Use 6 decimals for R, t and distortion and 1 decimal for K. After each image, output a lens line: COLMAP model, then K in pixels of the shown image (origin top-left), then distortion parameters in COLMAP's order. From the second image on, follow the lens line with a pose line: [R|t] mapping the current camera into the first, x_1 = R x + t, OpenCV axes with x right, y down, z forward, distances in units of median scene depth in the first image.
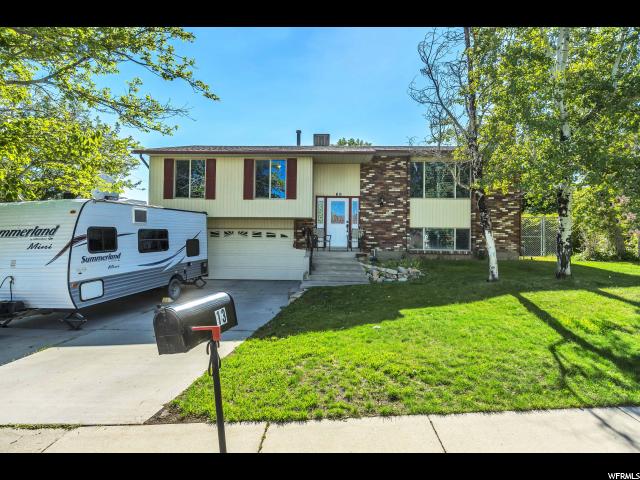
lens RADIAL K [[343.3, 0, 320.2], [0, 343.3, 234.9], [0, 0, 1]] dist [-0.000089, 0.000067]
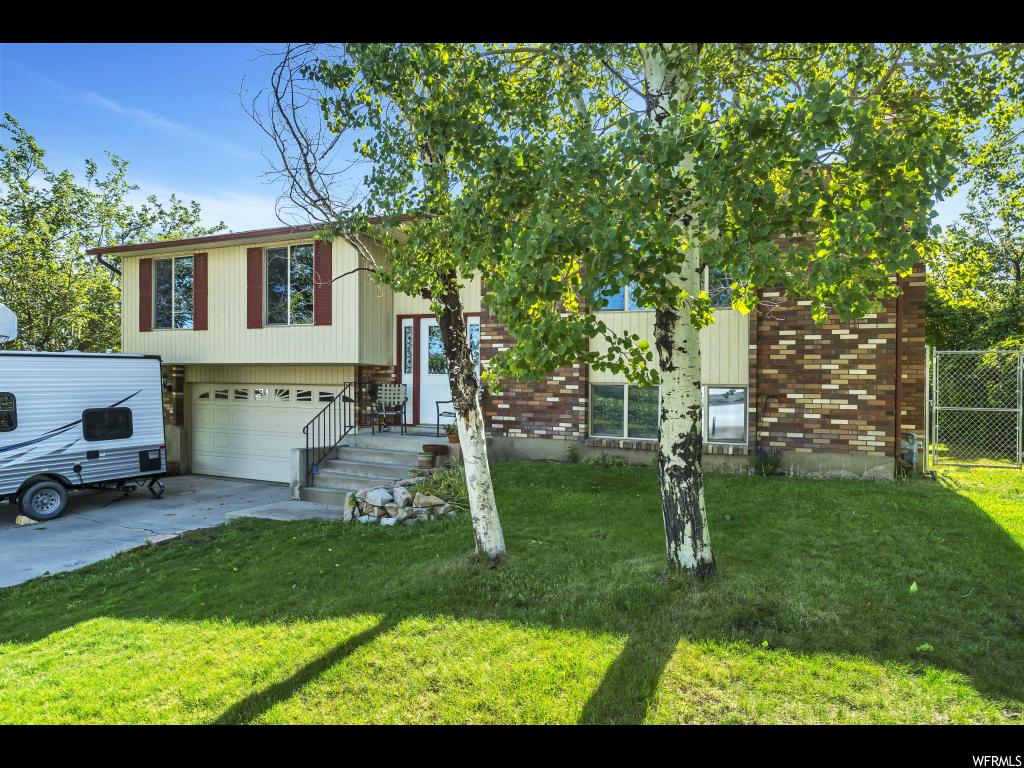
lens RADIAL K [[628.3, 0, 511.2], [0, 628.3, 389.1], [0, 0, 1]] dist [0.005630, 0.000397]
pose [[0.923607, 0.007270, -0.383273, 0.466462], [-0.001583, 0.999884, 0.015151, -0.026081], [0.383338, -0.013387, 0.923511, 0.266744]]
